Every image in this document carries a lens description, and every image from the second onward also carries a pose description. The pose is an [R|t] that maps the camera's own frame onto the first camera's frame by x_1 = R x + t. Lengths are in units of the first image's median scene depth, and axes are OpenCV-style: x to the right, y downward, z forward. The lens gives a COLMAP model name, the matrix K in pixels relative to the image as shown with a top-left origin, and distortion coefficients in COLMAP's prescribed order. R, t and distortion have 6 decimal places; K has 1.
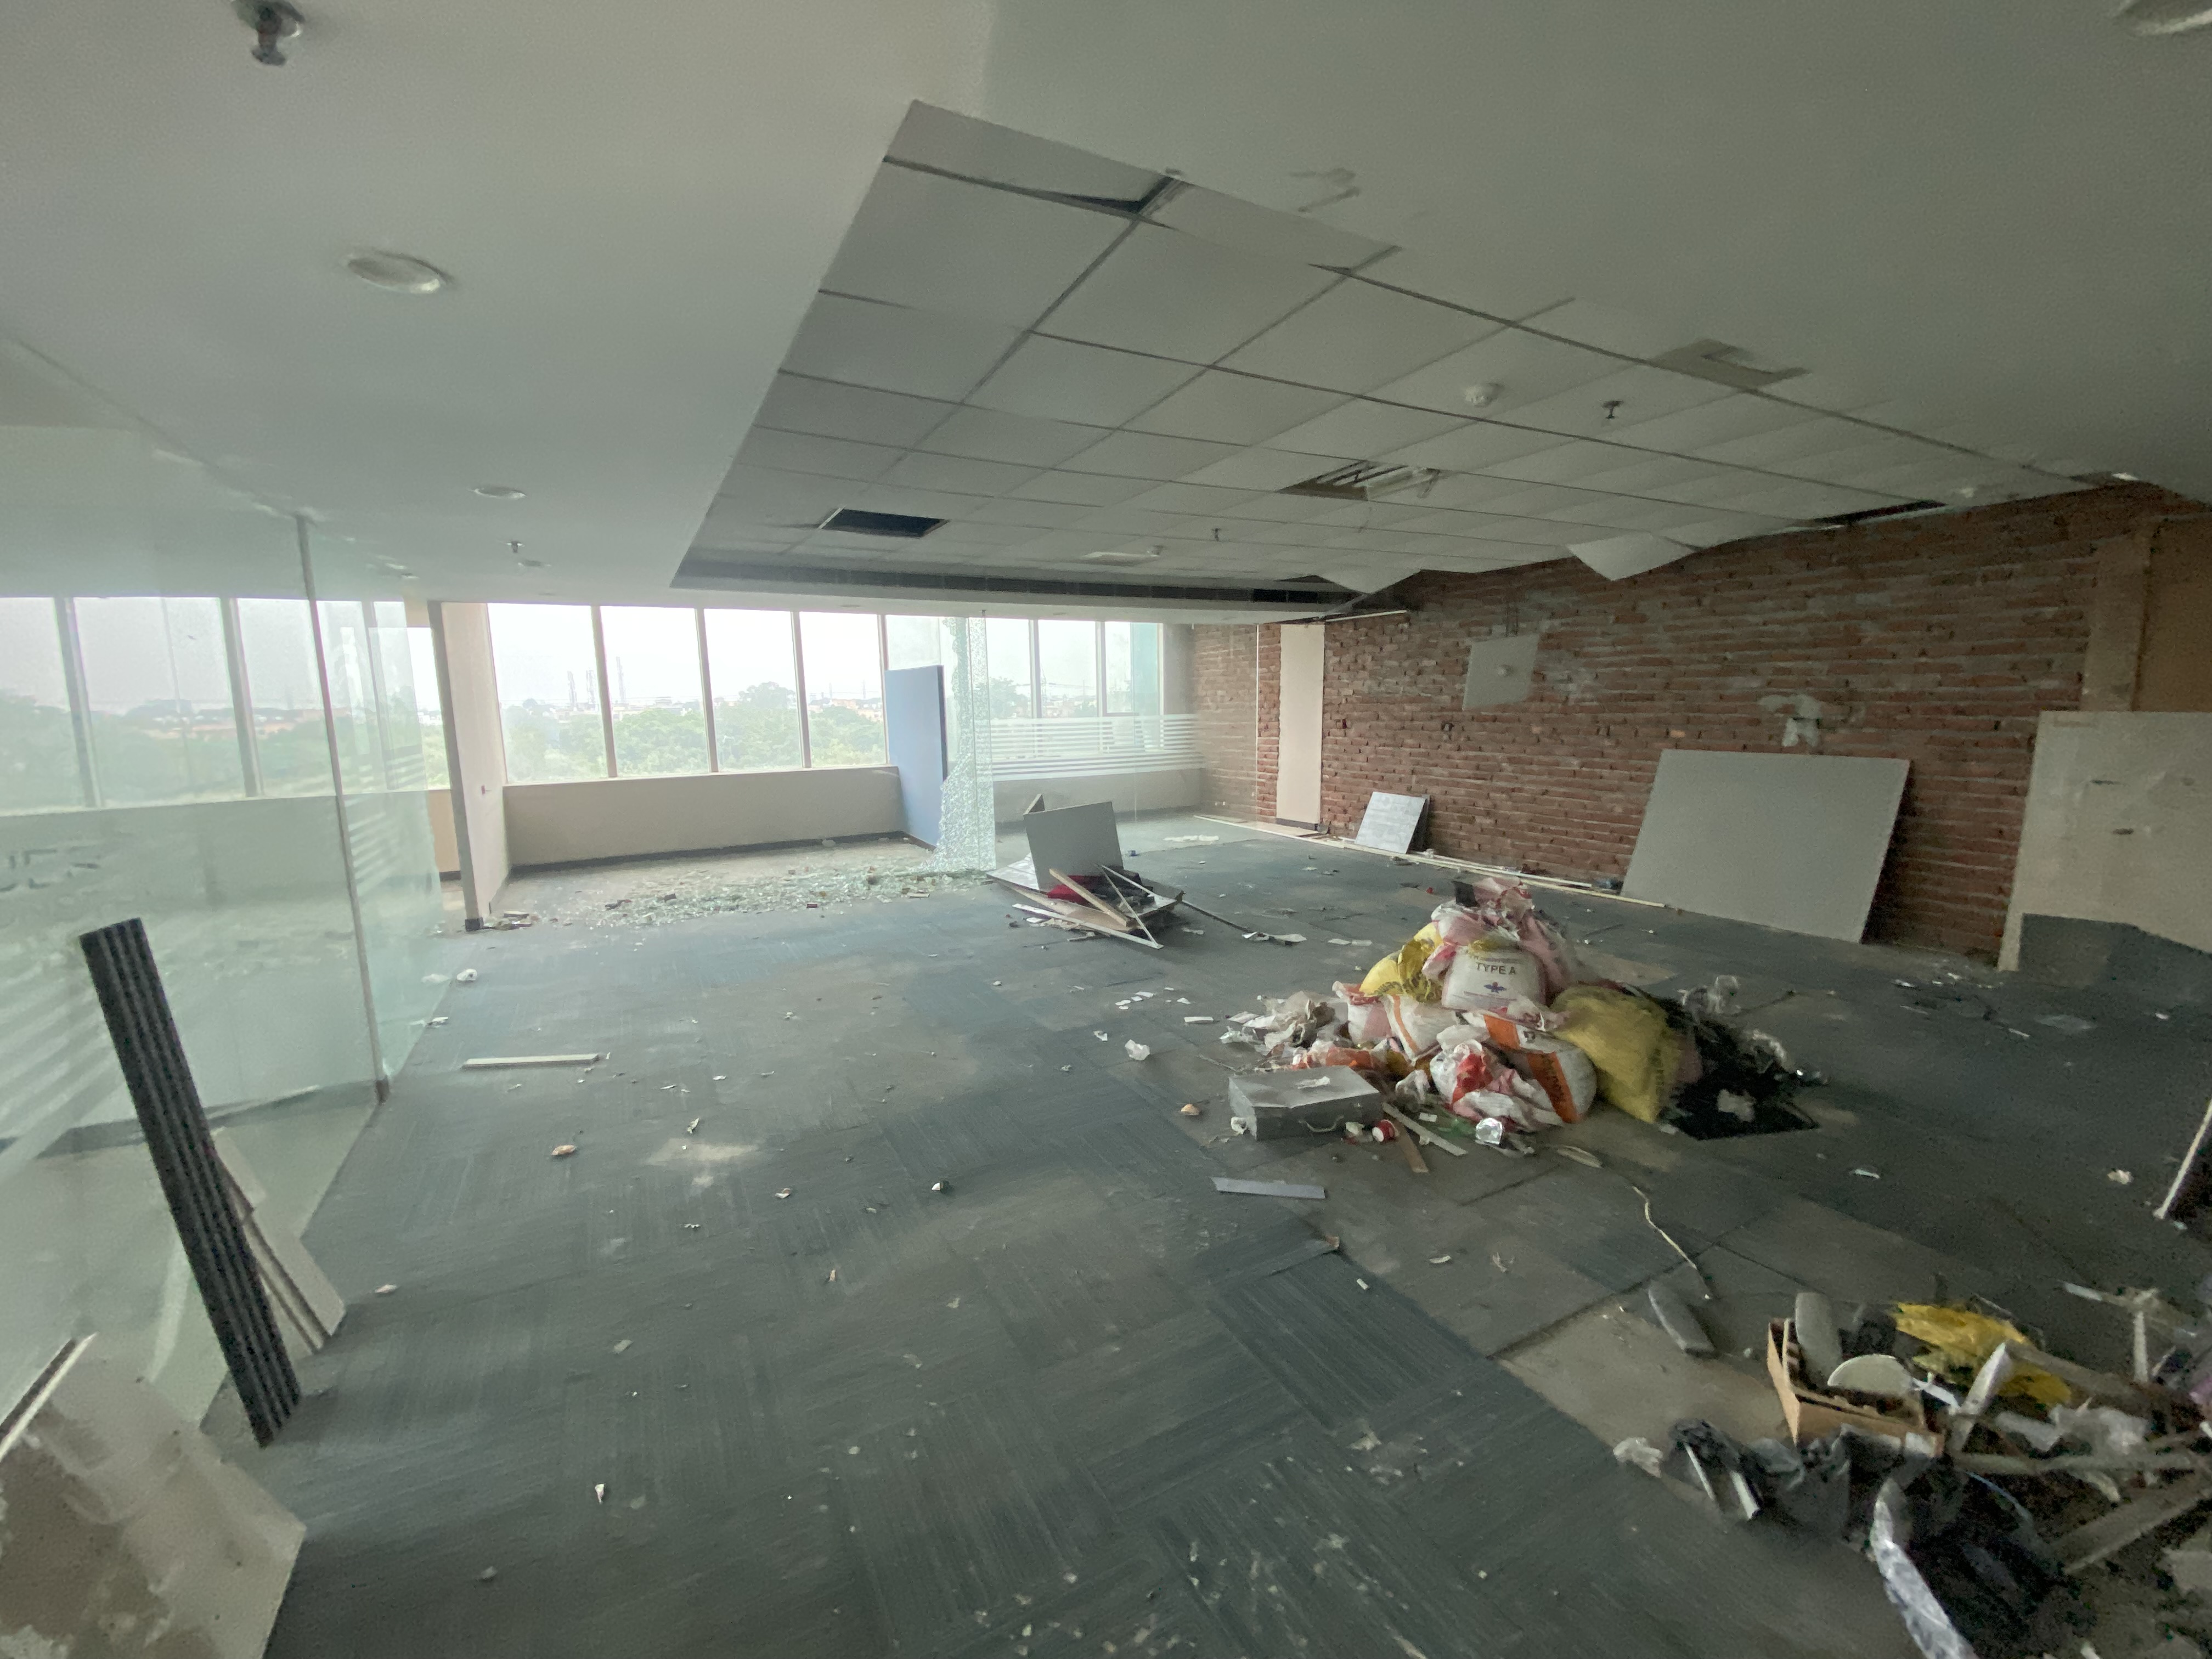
lens RADIAL K [[900.5, 0, 1095.5], [0, 900.5, 821.3], [0, 0, 1]] dist [0.007736, -0.002458]
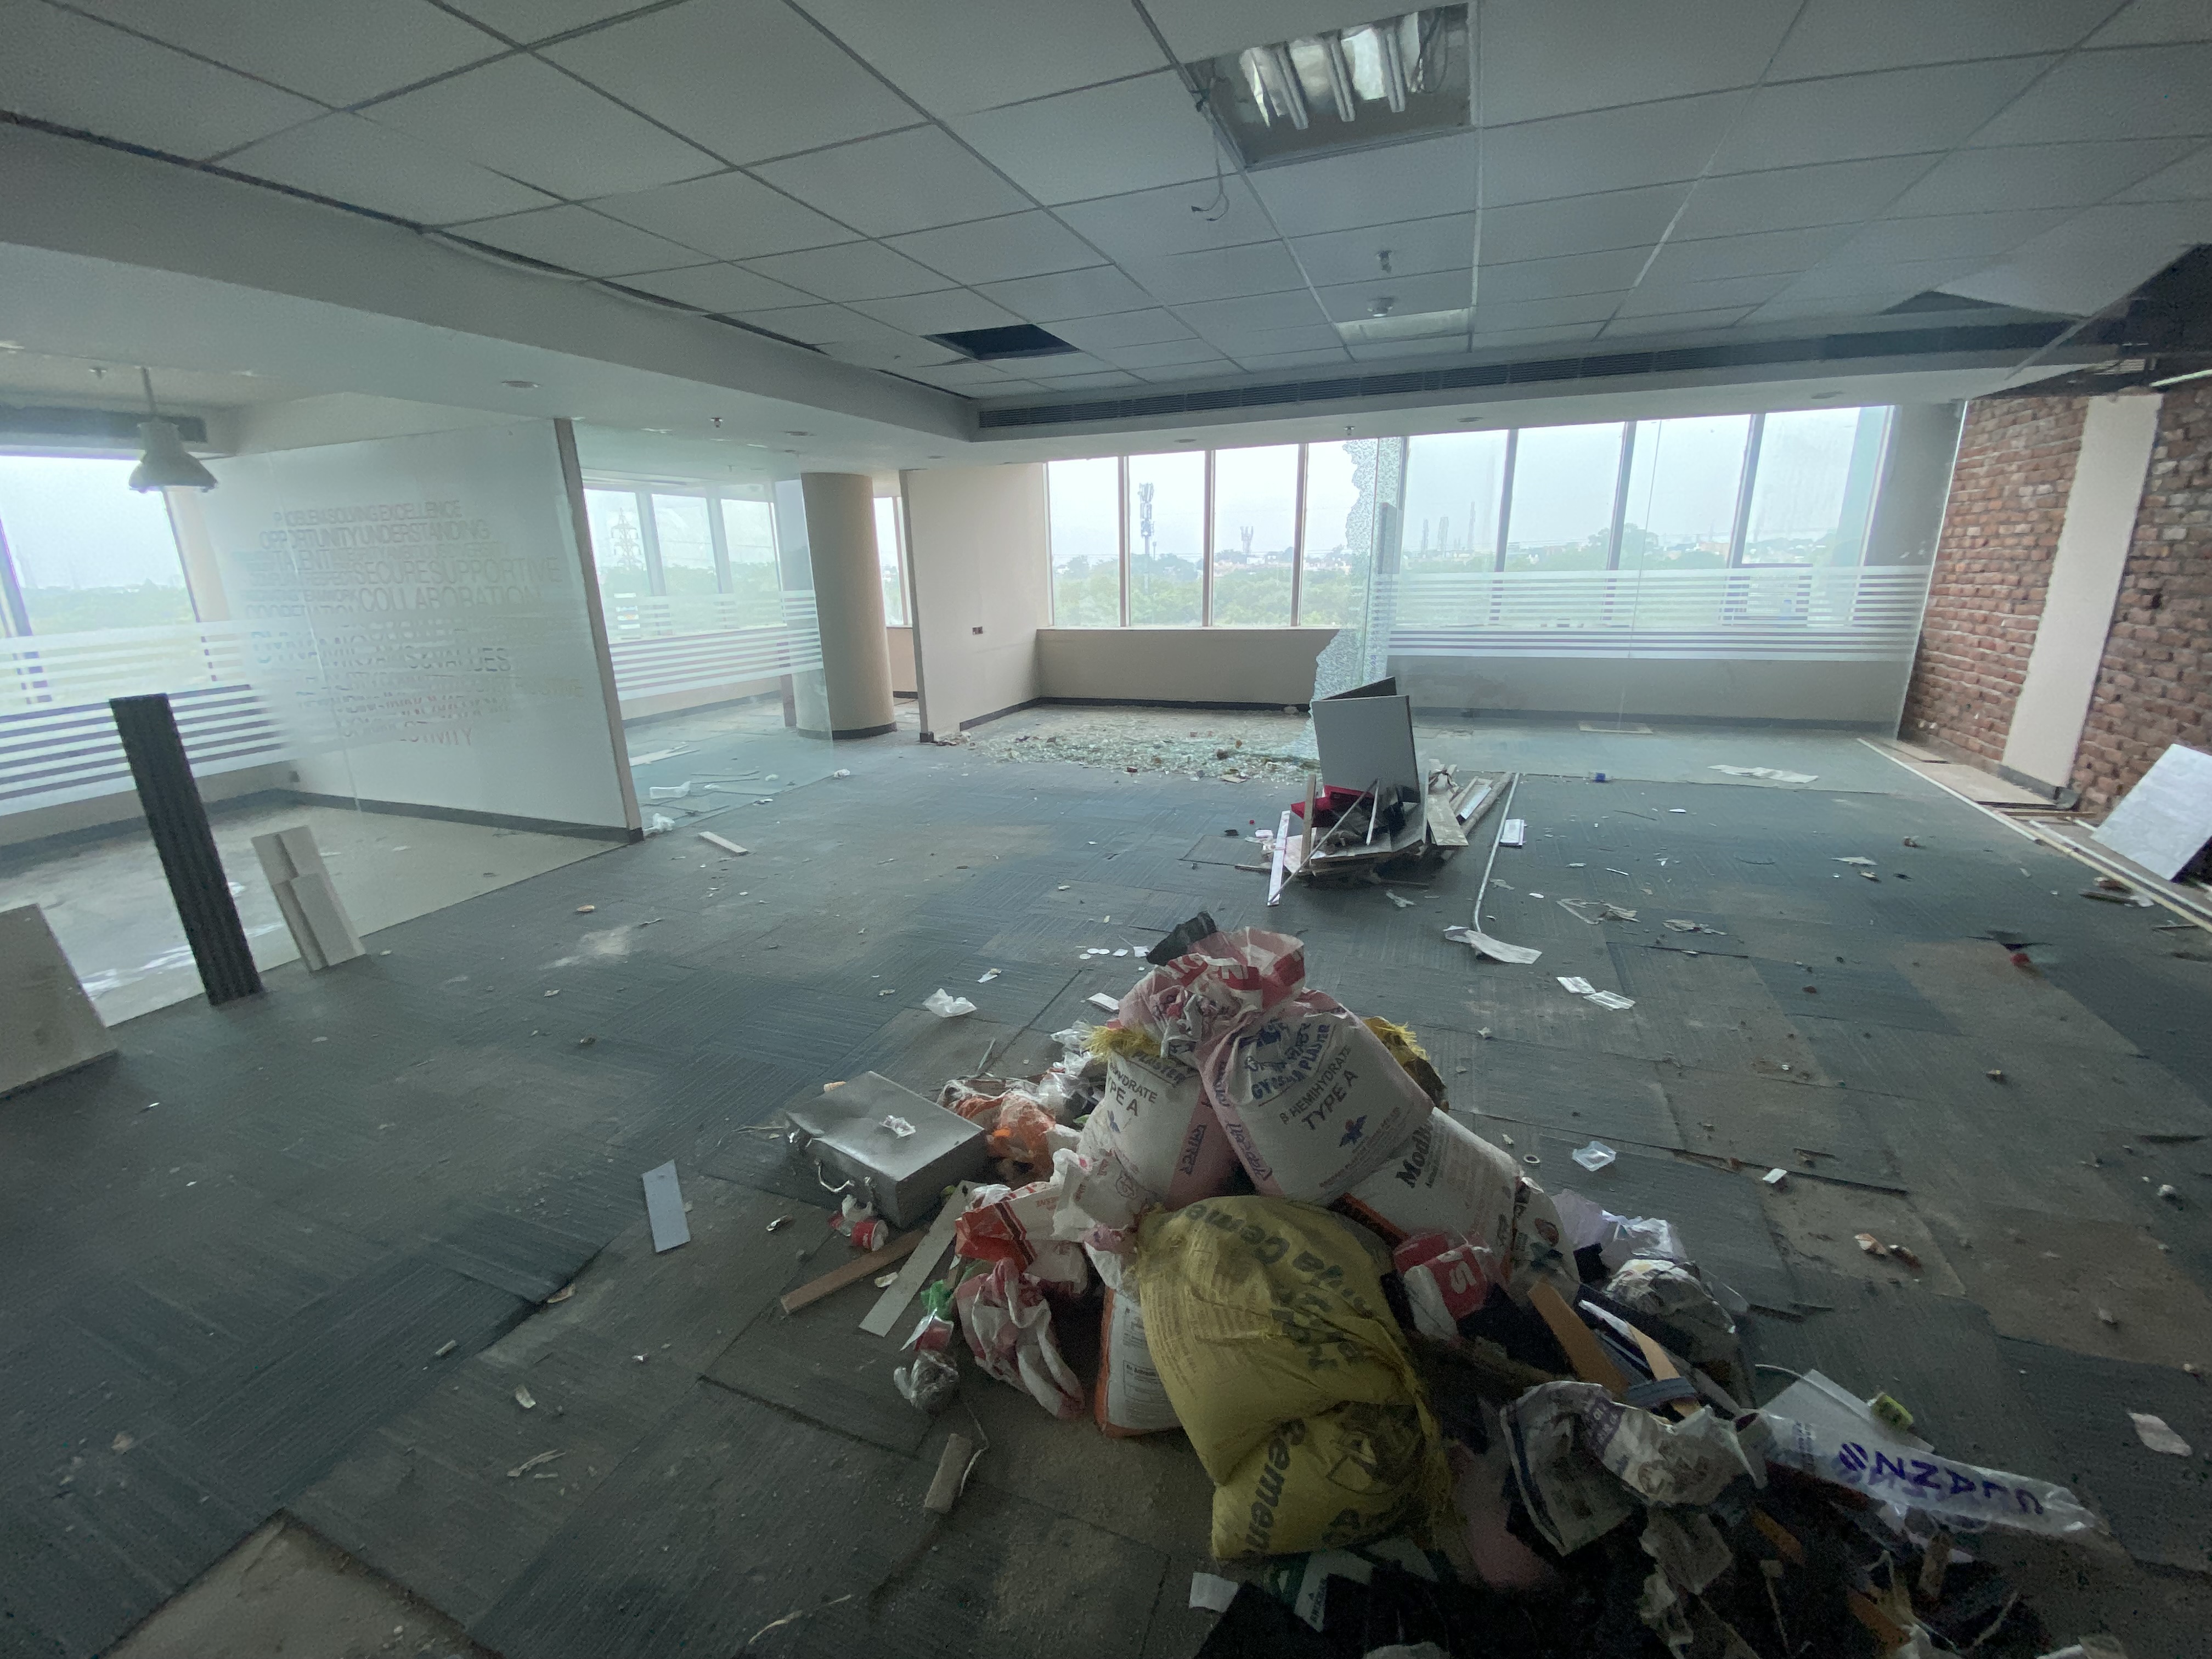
lens RADIAL K [[902.3, 0, 1085.2], [0, 902.3, 822.9], [0, 0, 1]] dist [0.003574, -0.011896]
pose [[0.651231, 0.214202, -0.728022, 0.373499], [-0.093159, 0.974647, 0.203432, -0.043242], [0.753140, -0.064660, 0.654675, 0.316379]]
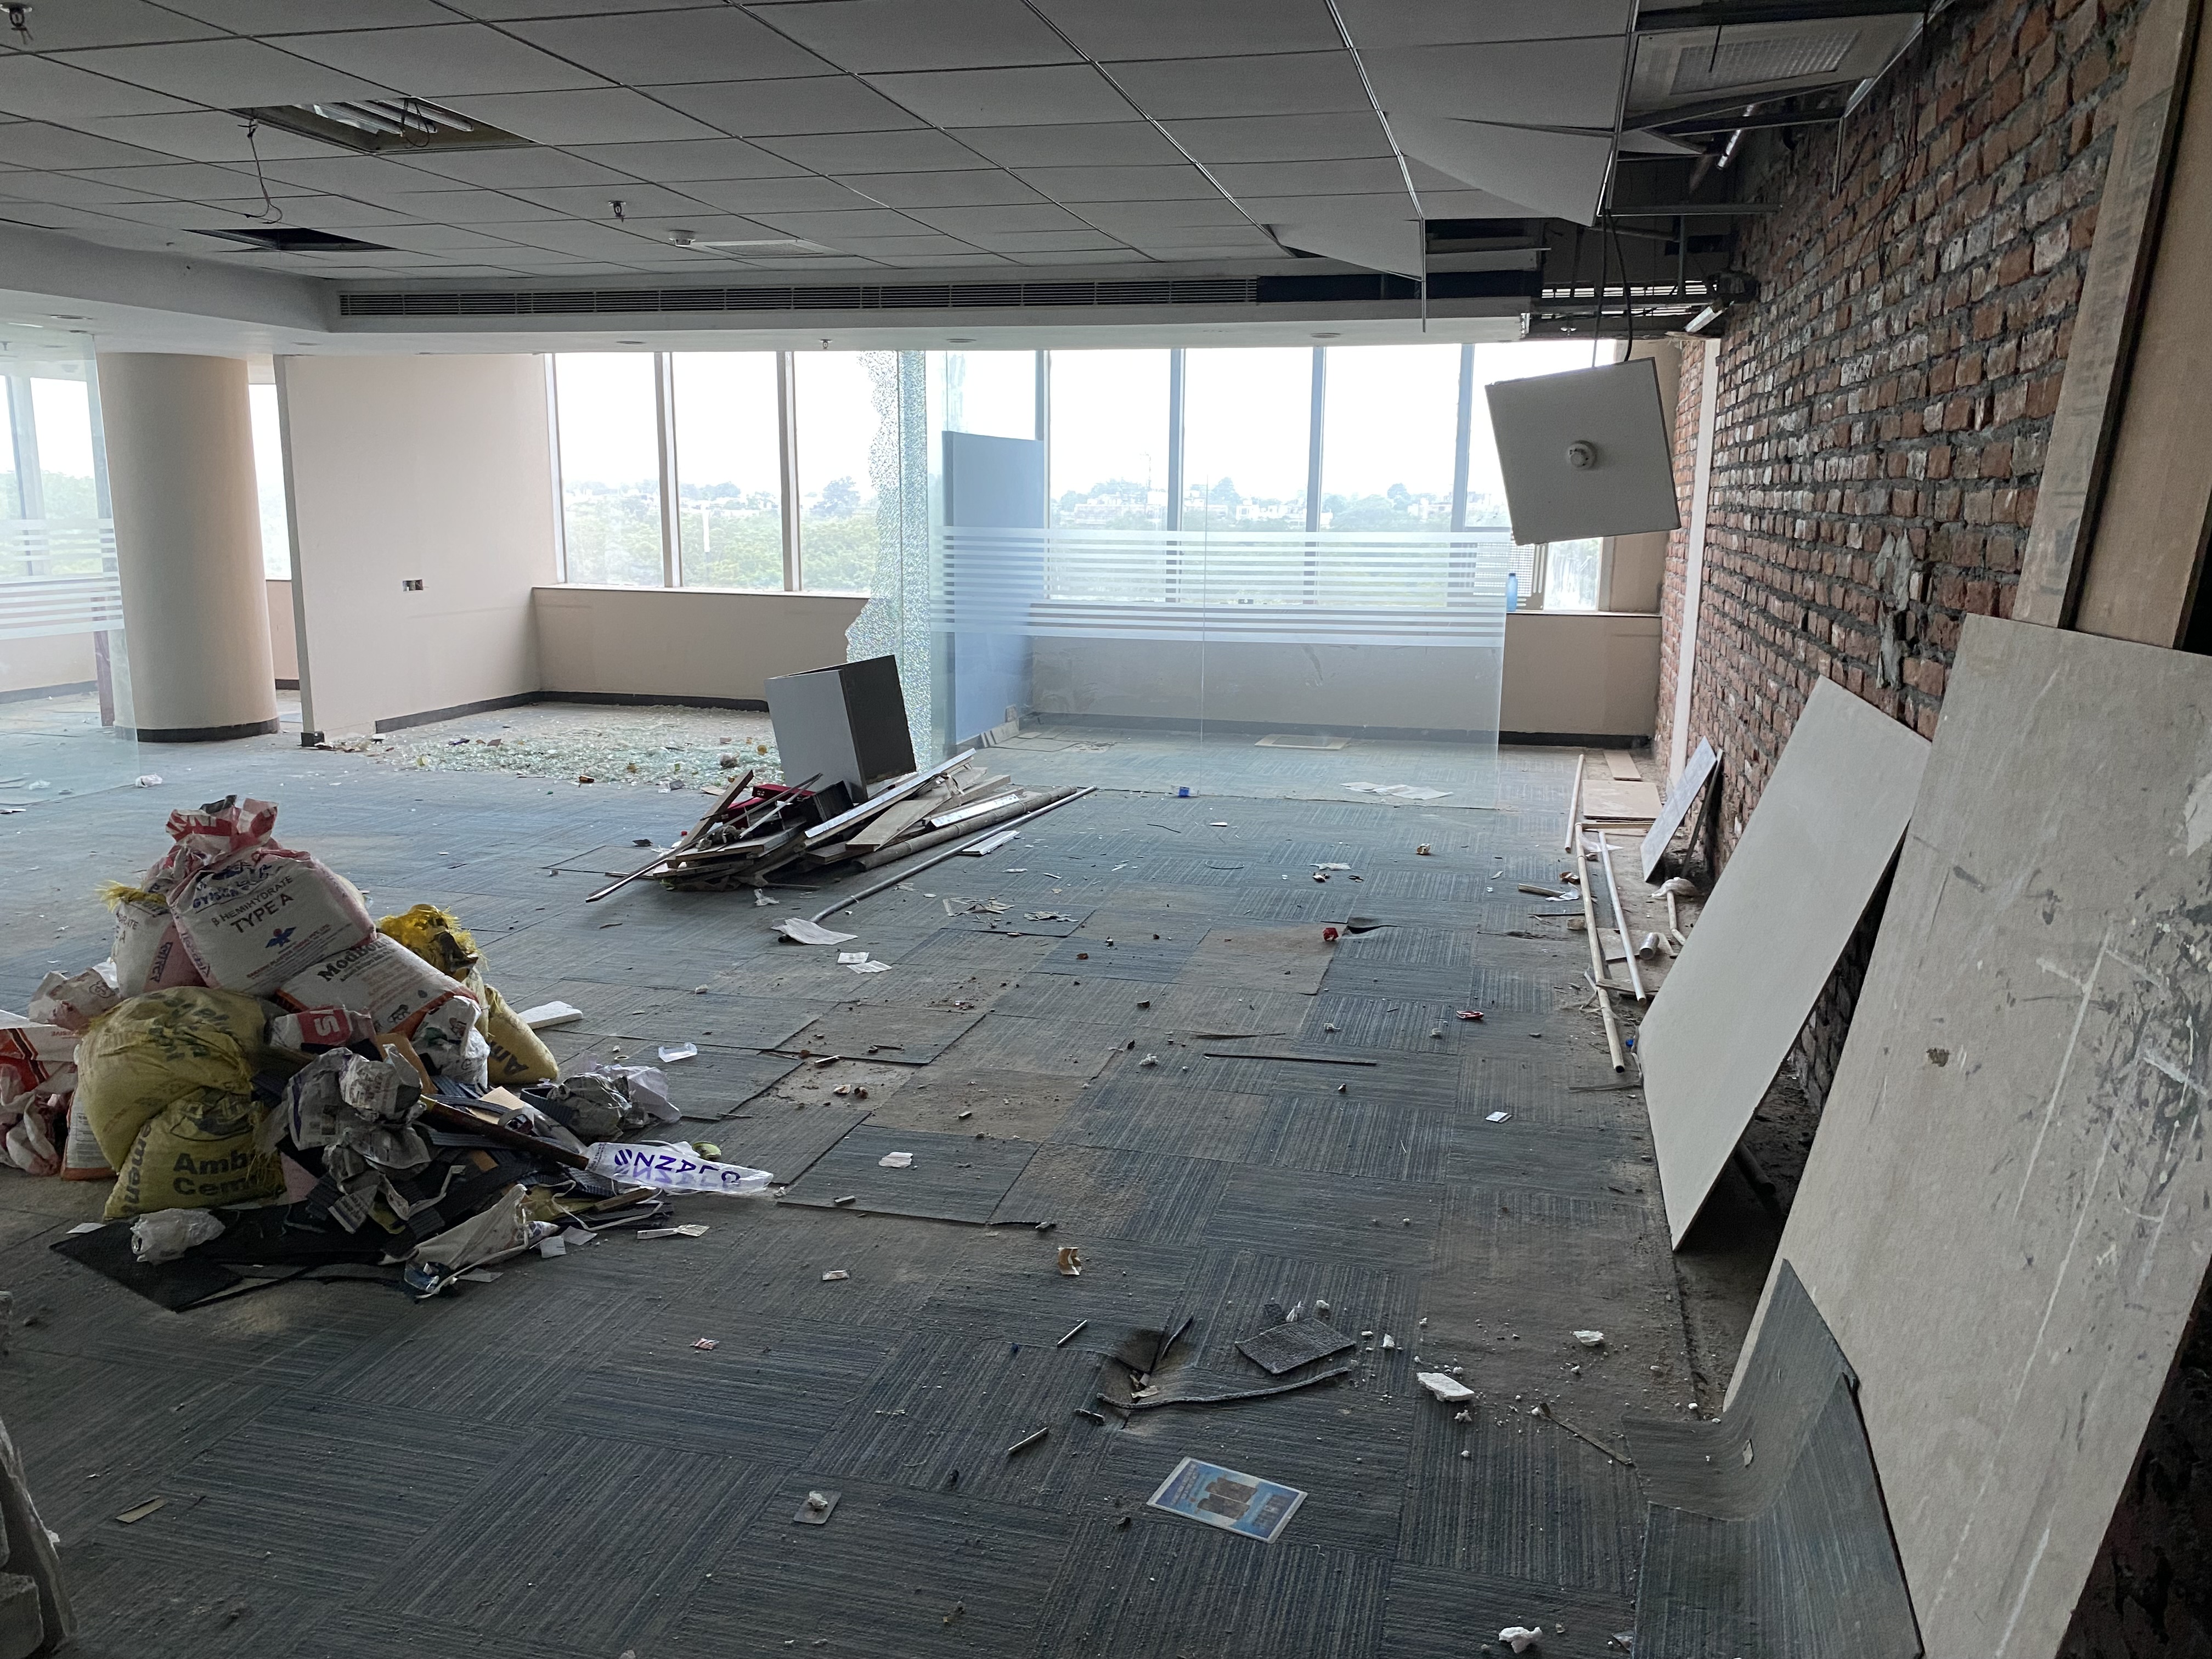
lens RADIAL K [[1676.6, 0, 1110.7], [0, 1676.6, 840.1], [0, 0, 1]] dist [0.014429, -0.015697]
pose [[0.752396, 0.160084, -0.638963, 0.813506], [-0.116846, 0.987072, 0.109709, -0.051053], [0.648265, -0.007884, 0.761374, 0.269024]]
